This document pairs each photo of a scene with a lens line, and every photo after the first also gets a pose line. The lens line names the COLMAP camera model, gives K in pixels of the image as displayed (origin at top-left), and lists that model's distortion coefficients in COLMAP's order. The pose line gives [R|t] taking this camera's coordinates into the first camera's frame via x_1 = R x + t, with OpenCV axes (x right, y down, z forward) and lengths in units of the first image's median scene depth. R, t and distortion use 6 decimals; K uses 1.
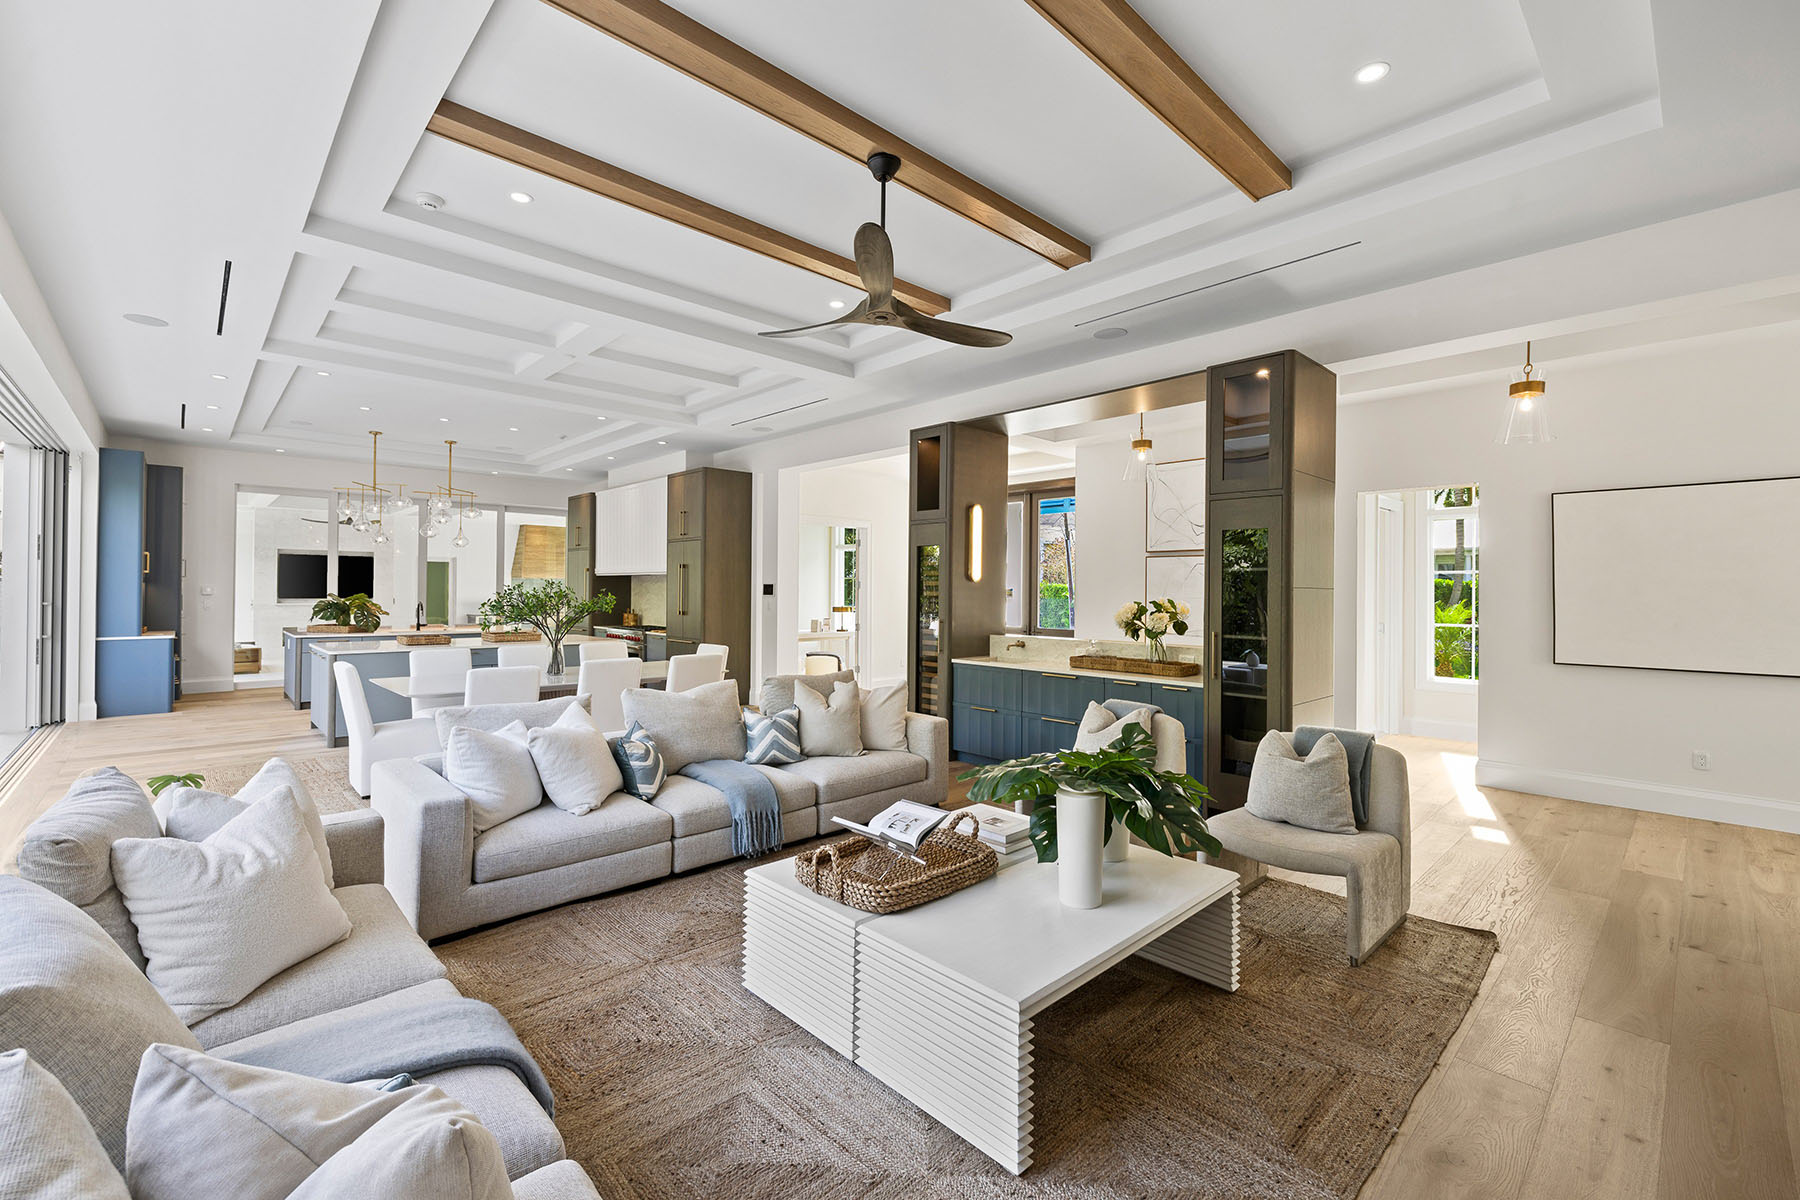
lens RADIAL K [[767.9, 0, 900.1], [0, 767.9, 586.4], [0, 0, 1]] dist [-0.000650, -0.000068]
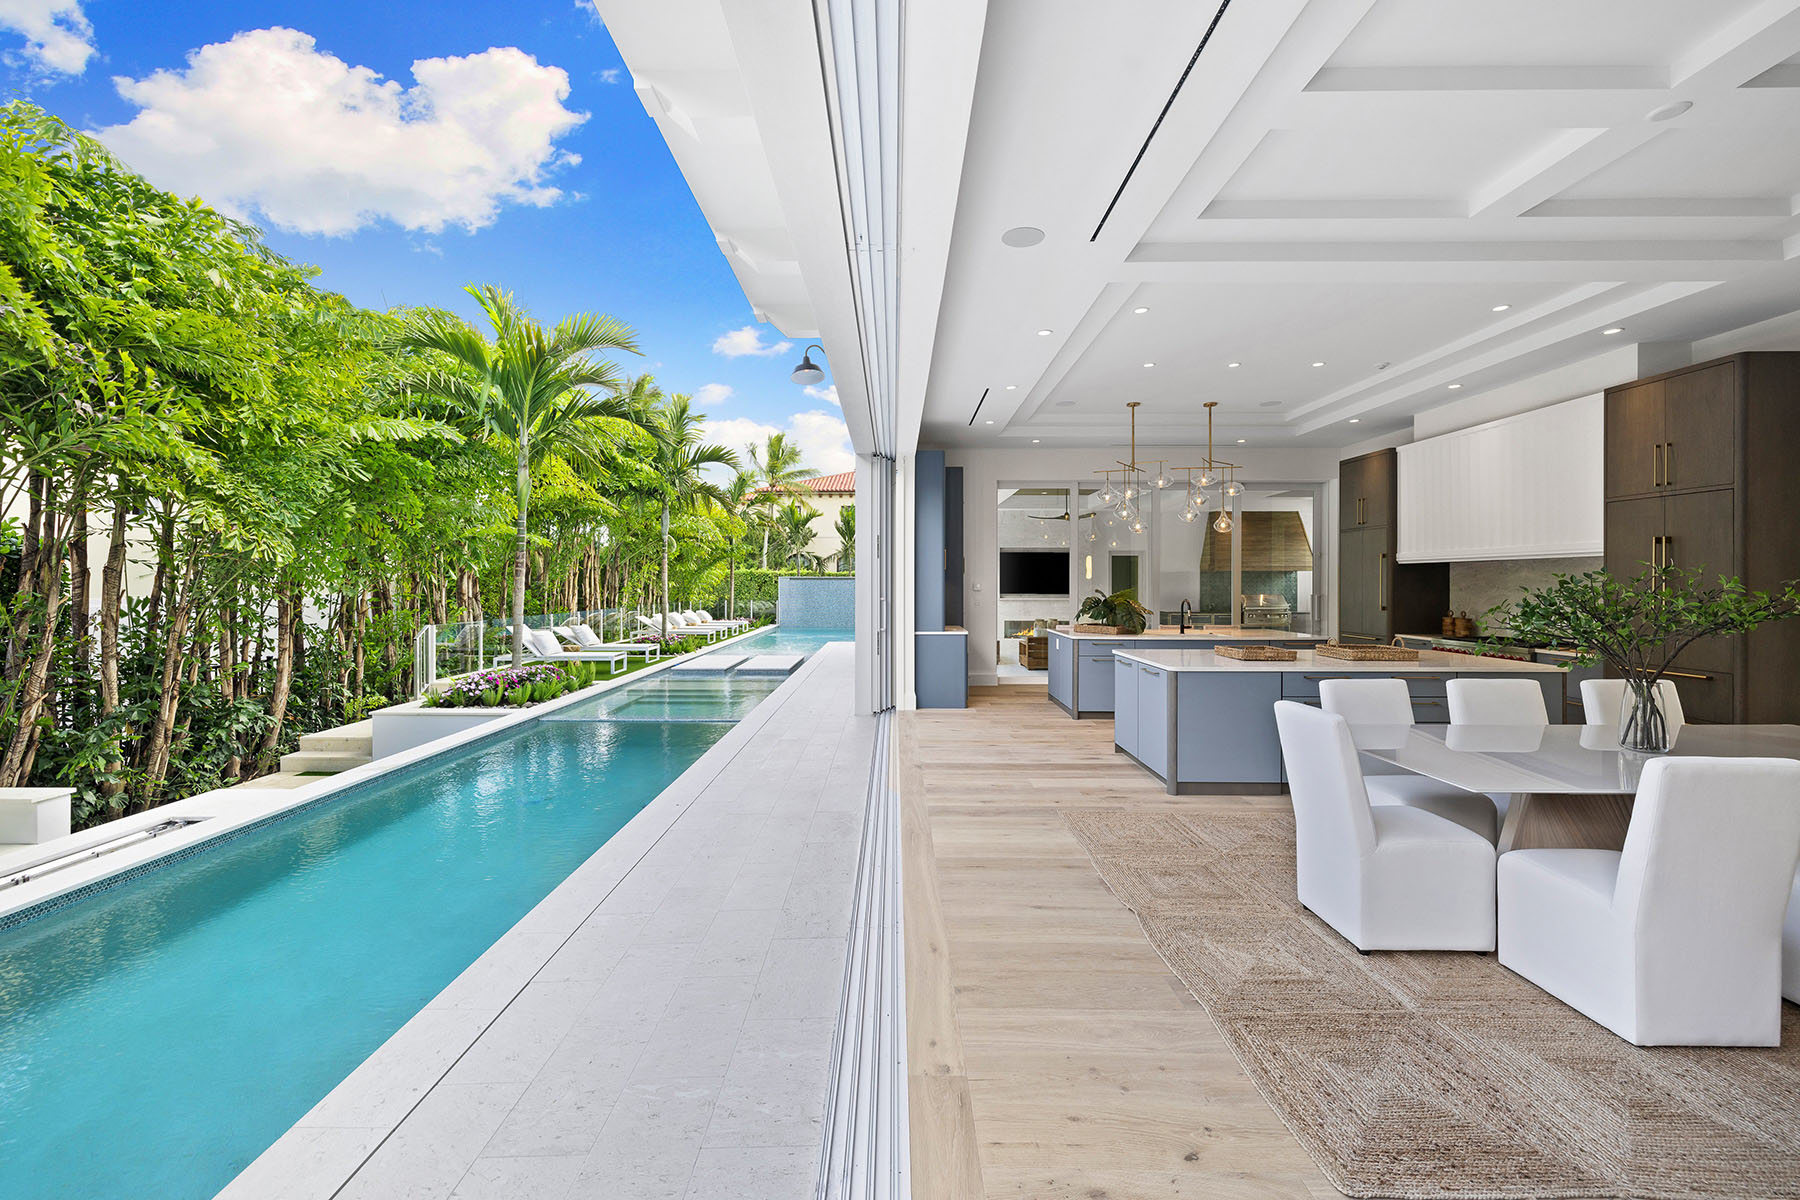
lens RADIAL K [[759.7, 0, 886.8], [0, 759.7, 585.2], [0, 0, 1]] dist [0.000948, 0.000488]
pose [[0.720359, -0.005547, -0.693579, -0.425637], [0.008794, 0.999961, 0.001136, 0.002006], [0.693545, -0.006918, 0.720380, 0.270804]]
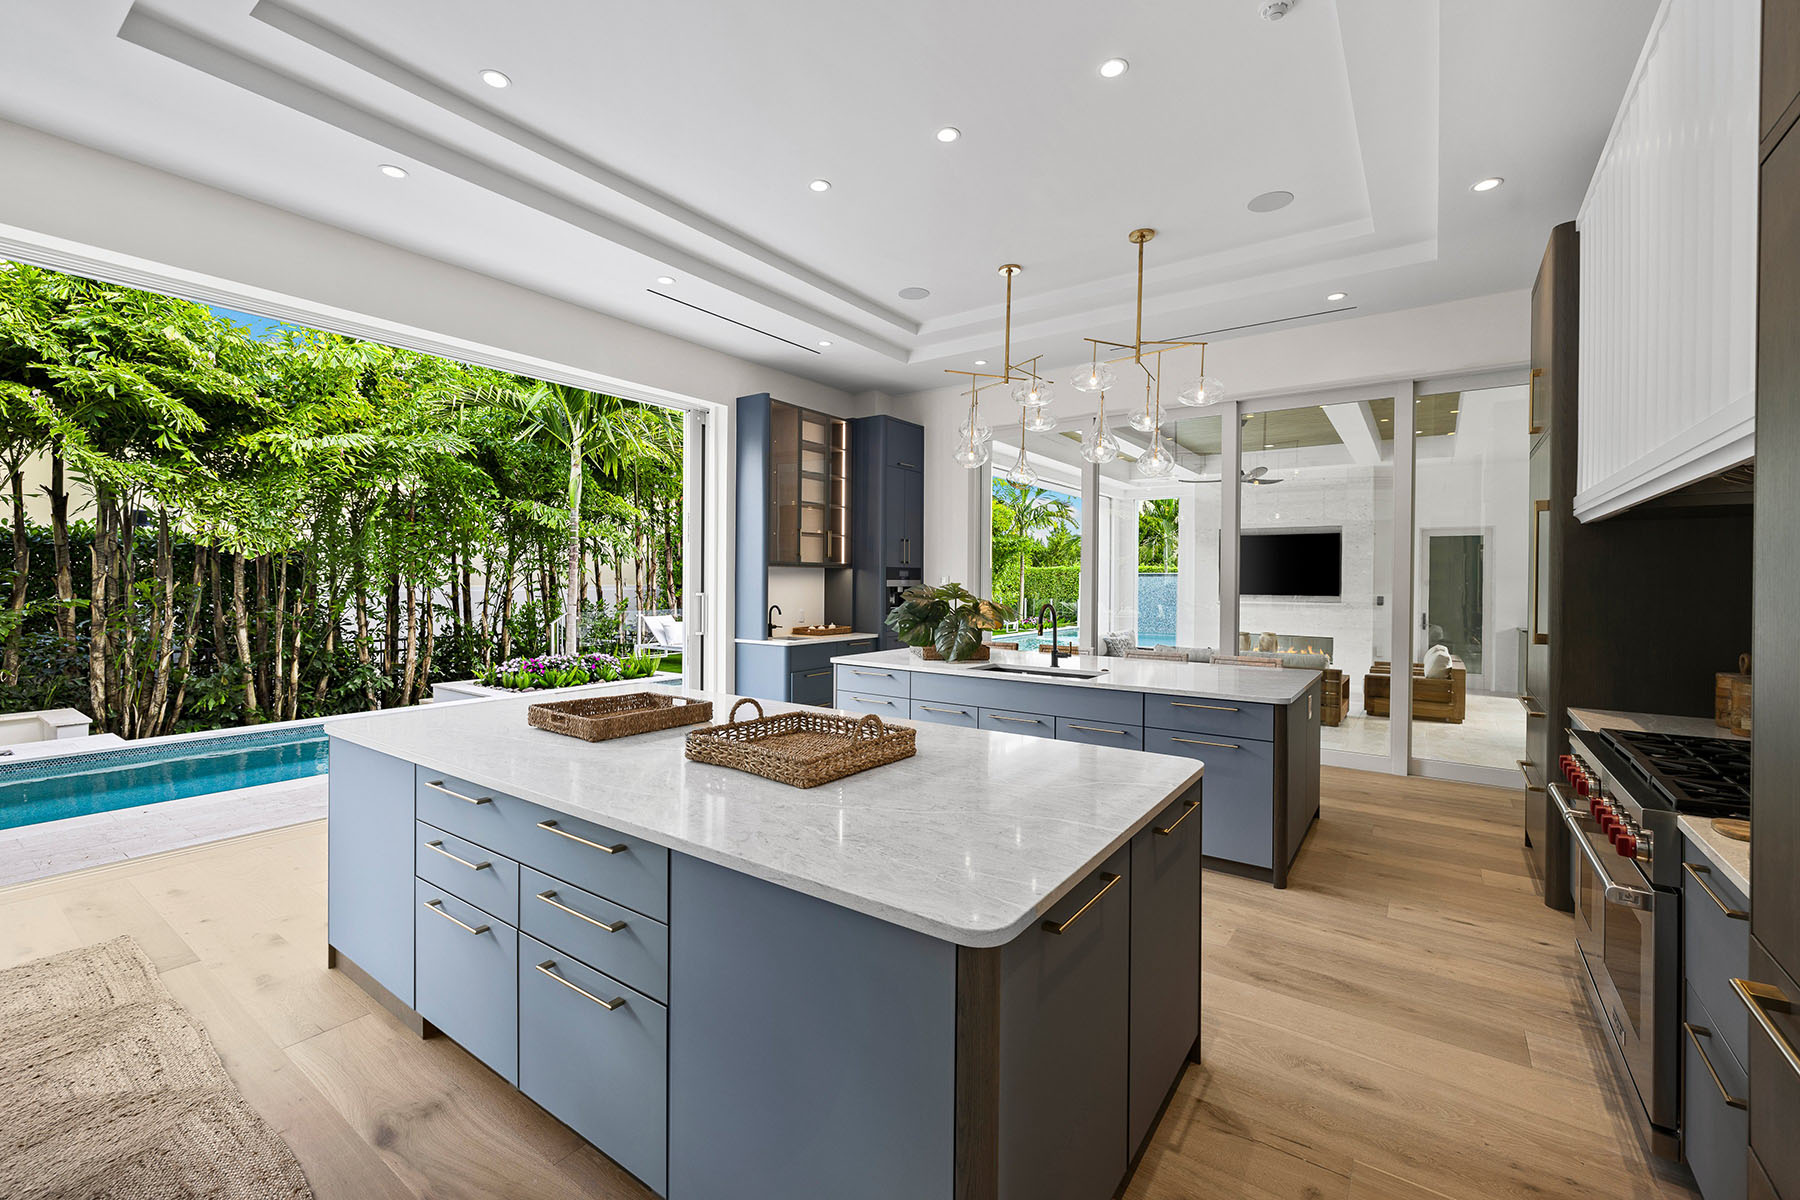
lens RADIAL K [[759.7, 0, 886.8], [0, 759.7, 585.2], [0, 0, 1]] dist [0.000948, 0.000488]
pose [[0.180753, -0.000366, -0.983528, -0.297252], [0.000629, 1.000000, -0.000256, 0.014672], [0.983528, -0.000572, 0.180753, 1.231303]]
